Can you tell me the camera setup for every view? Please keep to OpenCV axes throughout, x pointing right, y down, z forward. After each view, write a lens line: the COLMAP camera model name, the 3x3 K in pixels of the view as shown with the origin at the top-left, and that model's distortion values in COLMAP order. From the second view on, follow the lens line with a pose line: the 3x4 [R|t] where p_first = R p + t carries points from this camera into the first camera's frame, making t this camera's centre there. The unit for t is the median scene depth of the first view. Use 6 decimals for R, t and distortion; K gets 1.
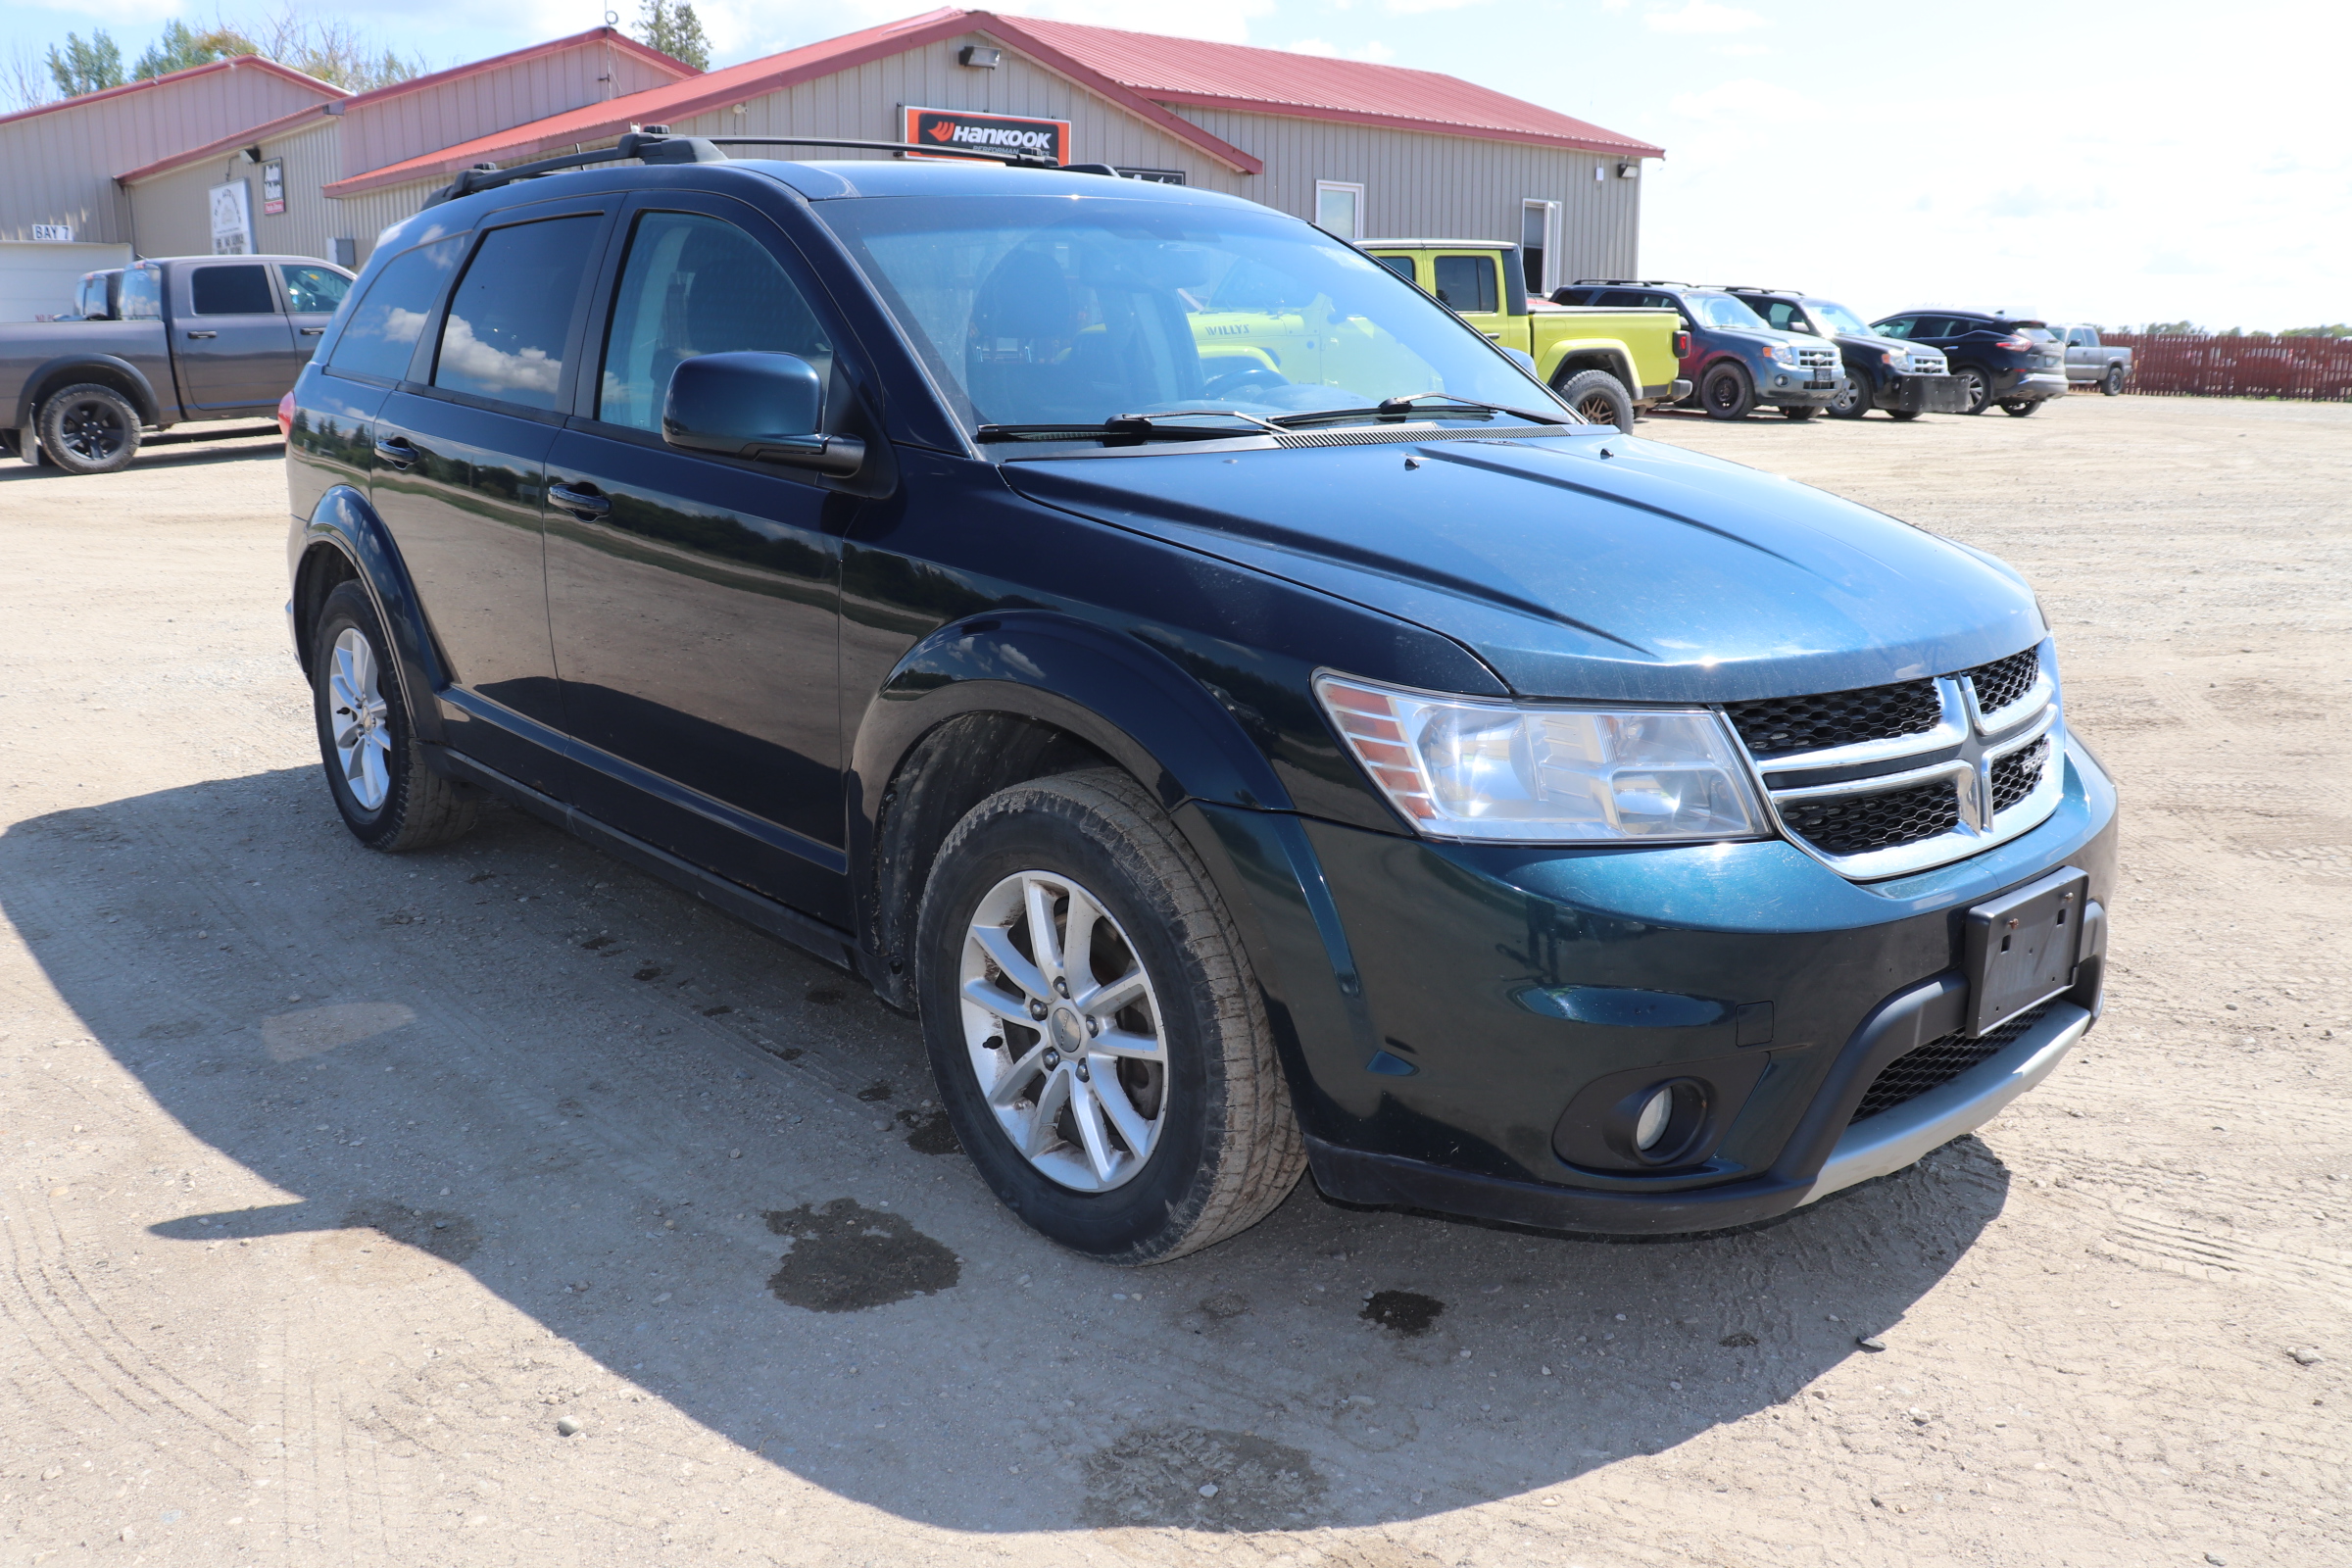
lens RADIAL K [[1913.5, 0, 1180.3], [0, 1913.5, 782.0], [0, 0, 1]] dist [-0.150922, 0.109012]
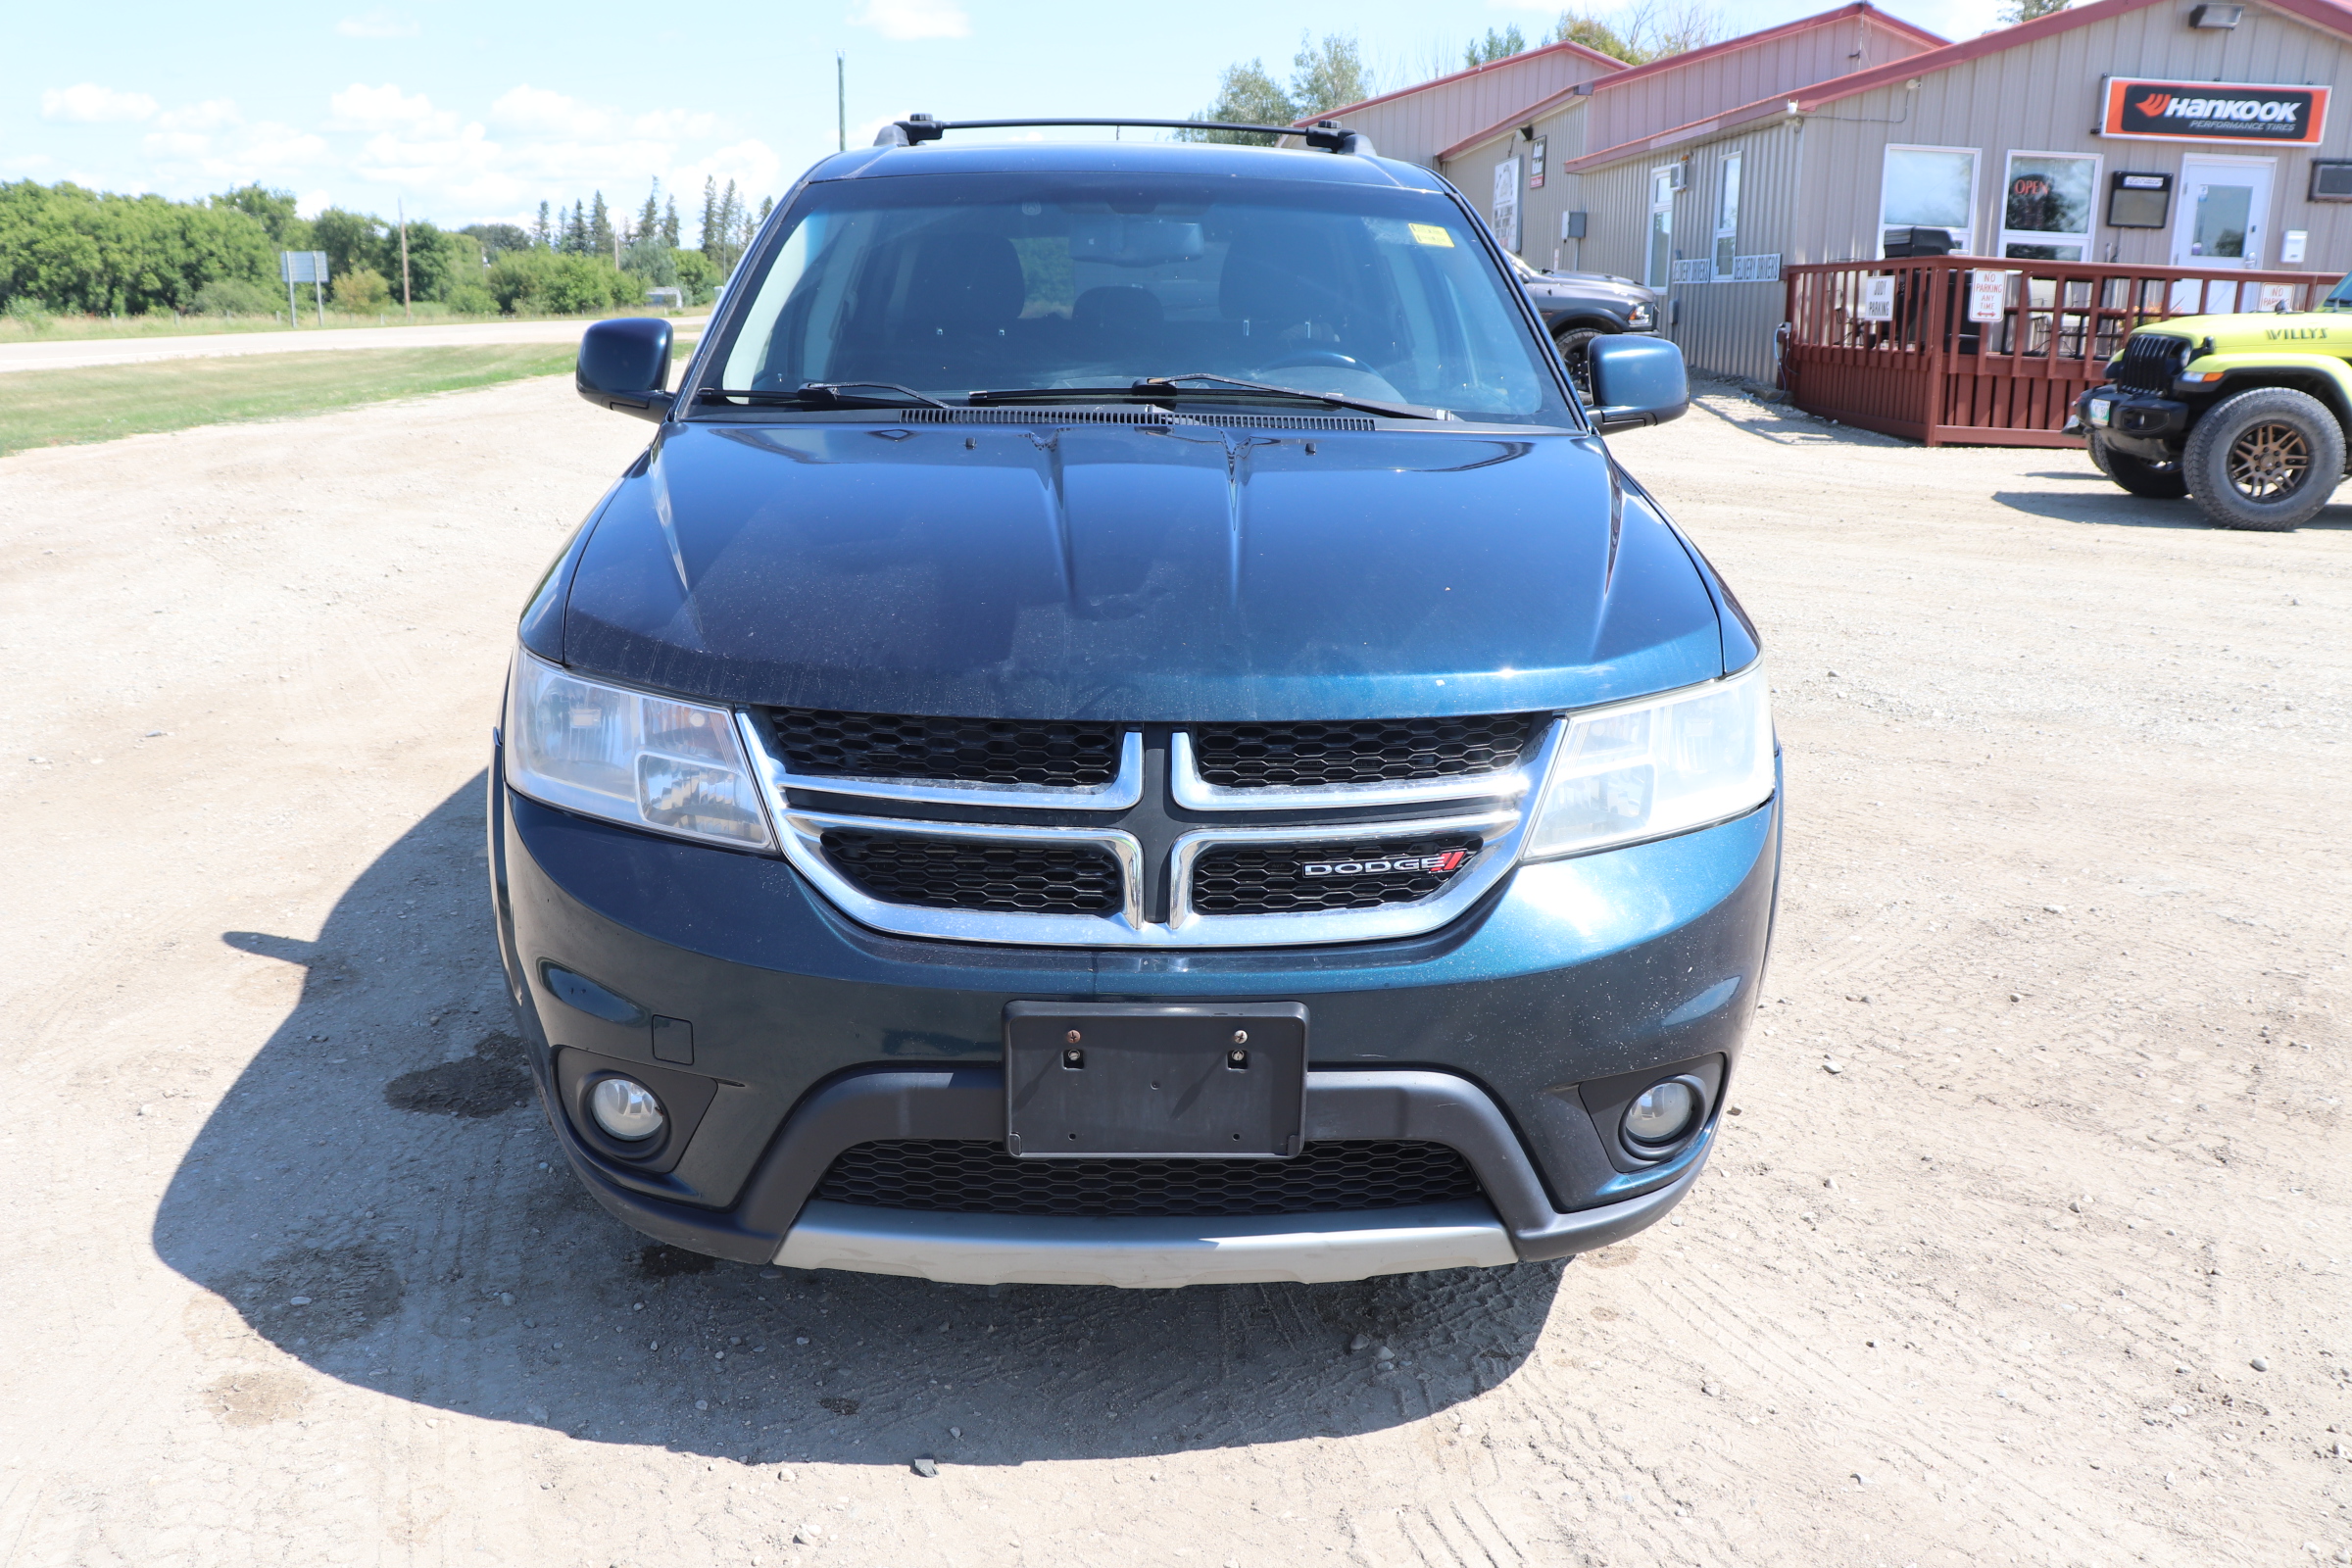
lens RADIAL K [[1913.5, 0, 1170.2], [0, 1913.5, 782.4], [0, 0, 1]] dist [-0.150922, 0.109012]
pose [[0.770344, 0.167623, -0.615201, 0.101962], [-0.161140, 0.984687, 0.066520, -0.009803], [0.616931, 0.047890, 0.785559, 0.039062]]
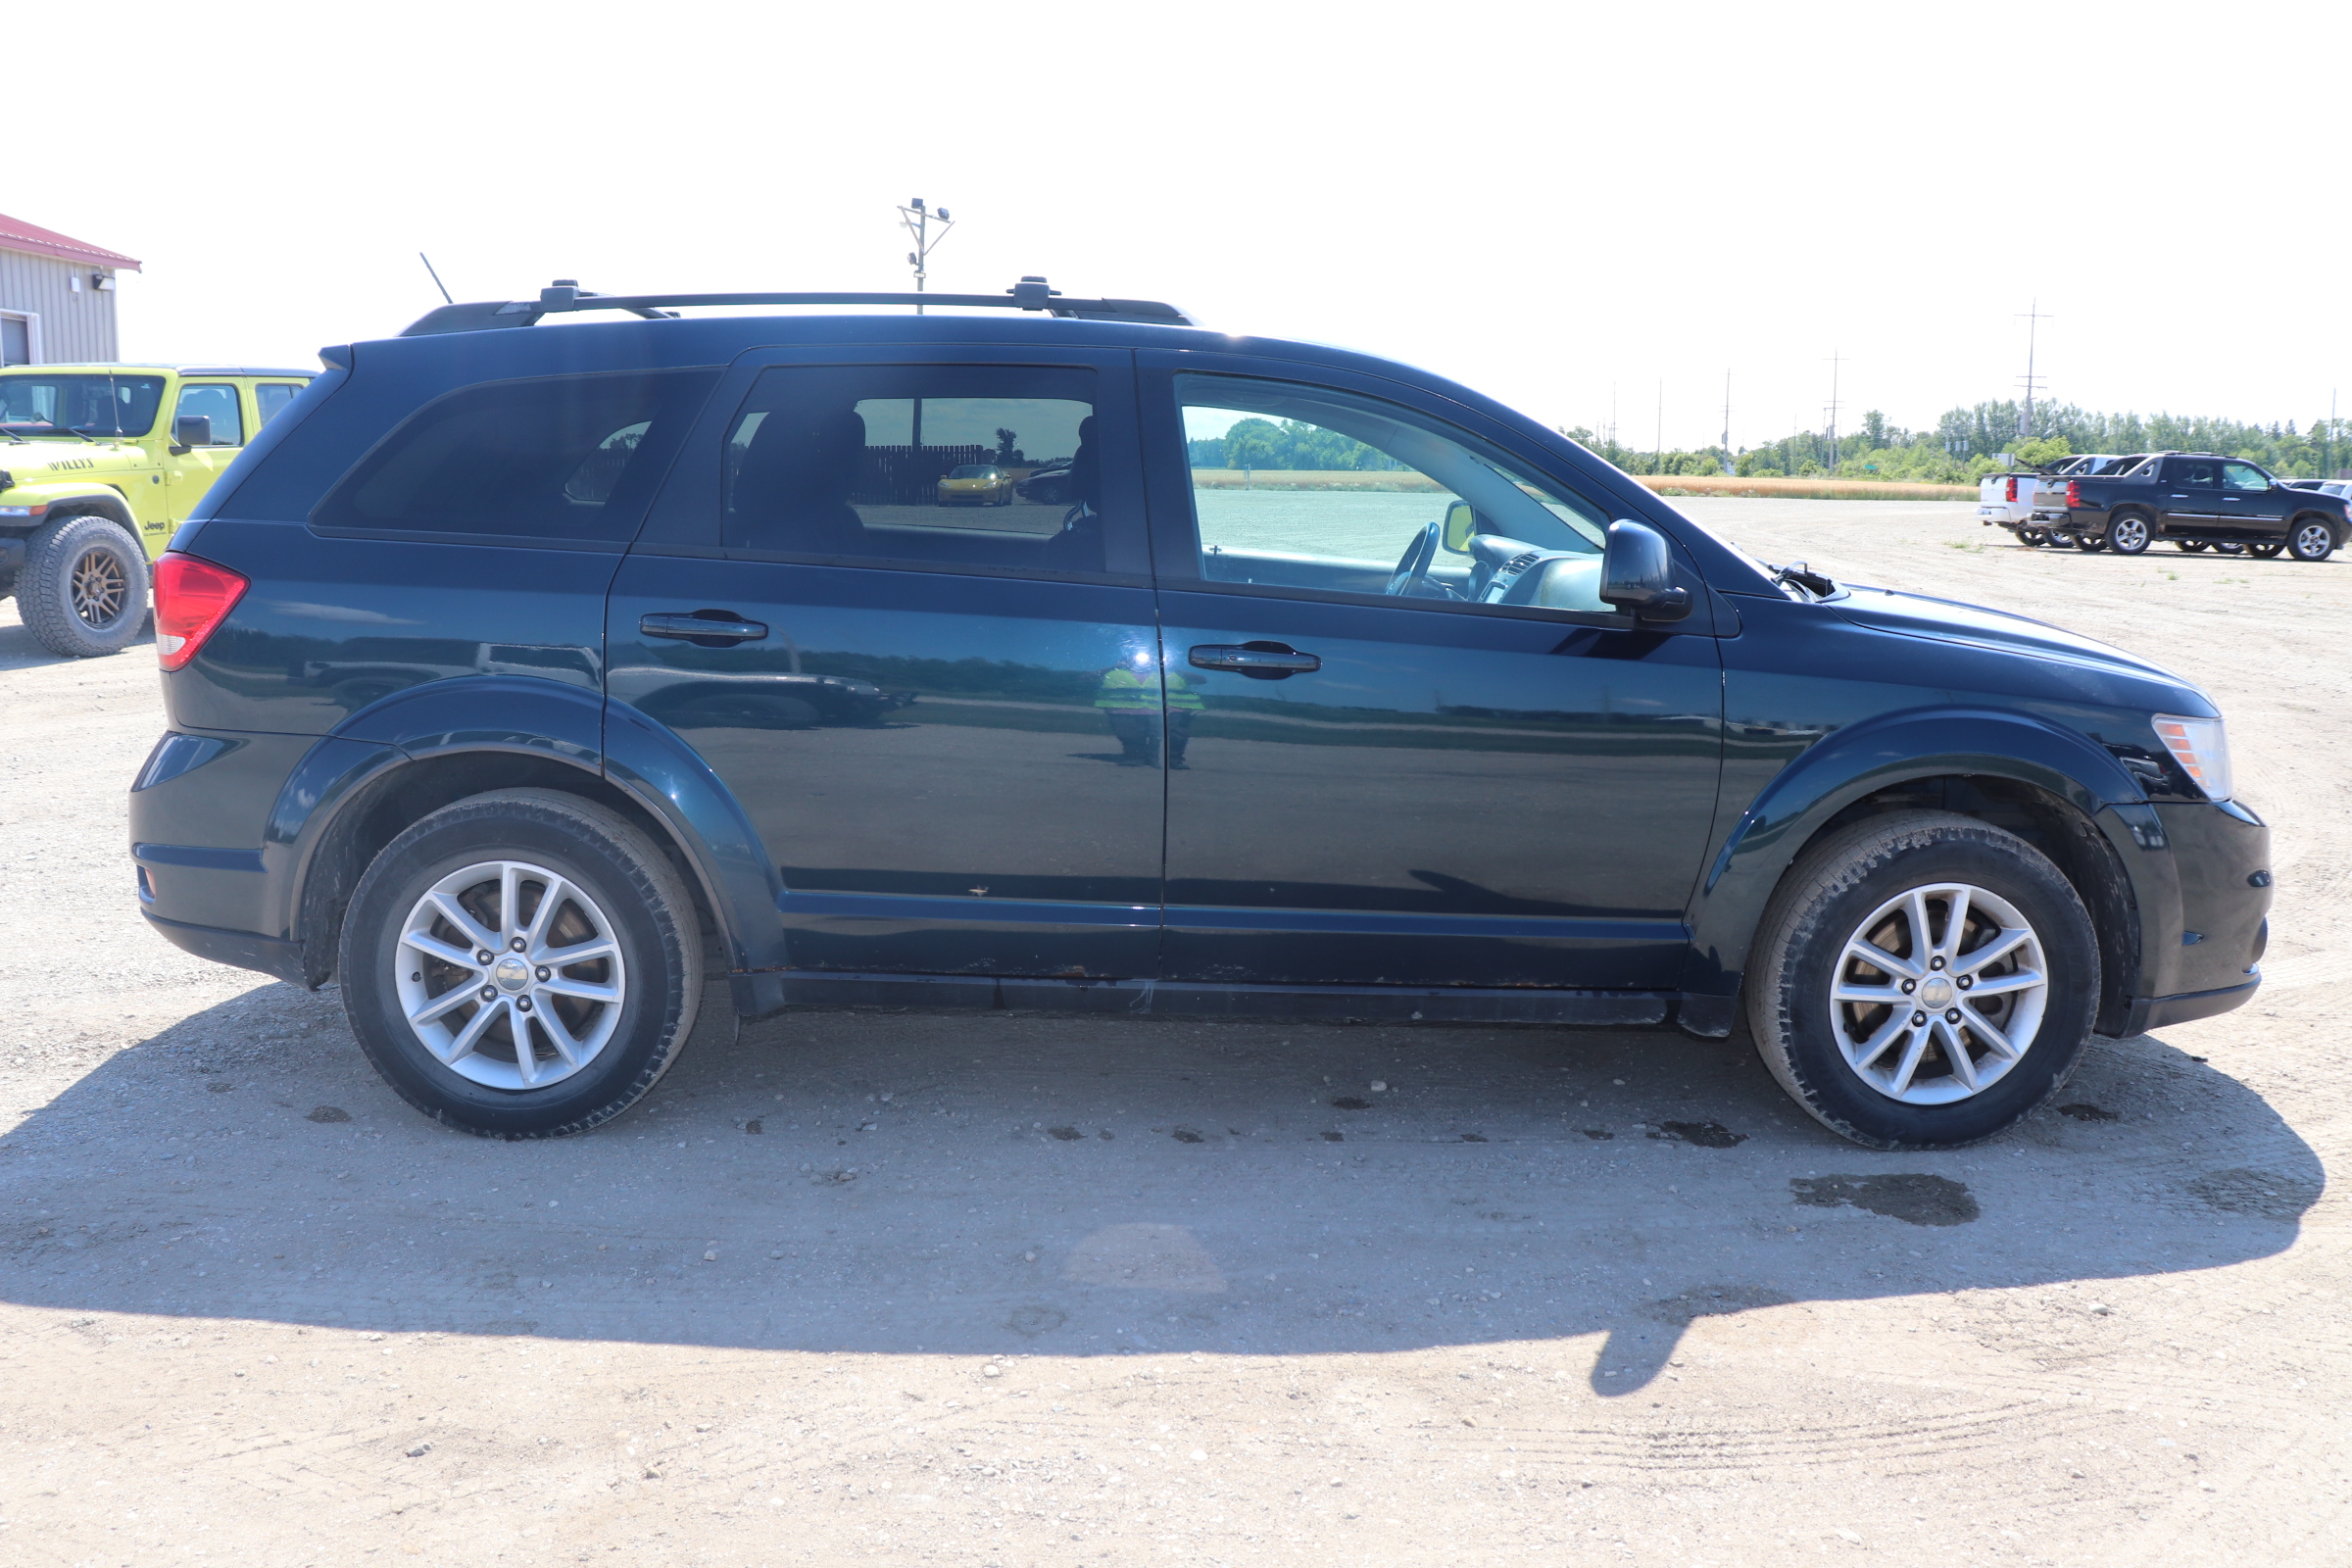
lens RADIAL K [[1913.5, 0, 1170.8], [0, 1913.5, 781.7], [0, 0, 1]] dist [-0.150922, 0.109012]
pose [[0.652802, -0.117611, 0.748343, -0.172817], [0.161238, 0.986810, 0.014437, -0.016486], [-0.740170, 0.111237, 0.663155, 0.055864]]
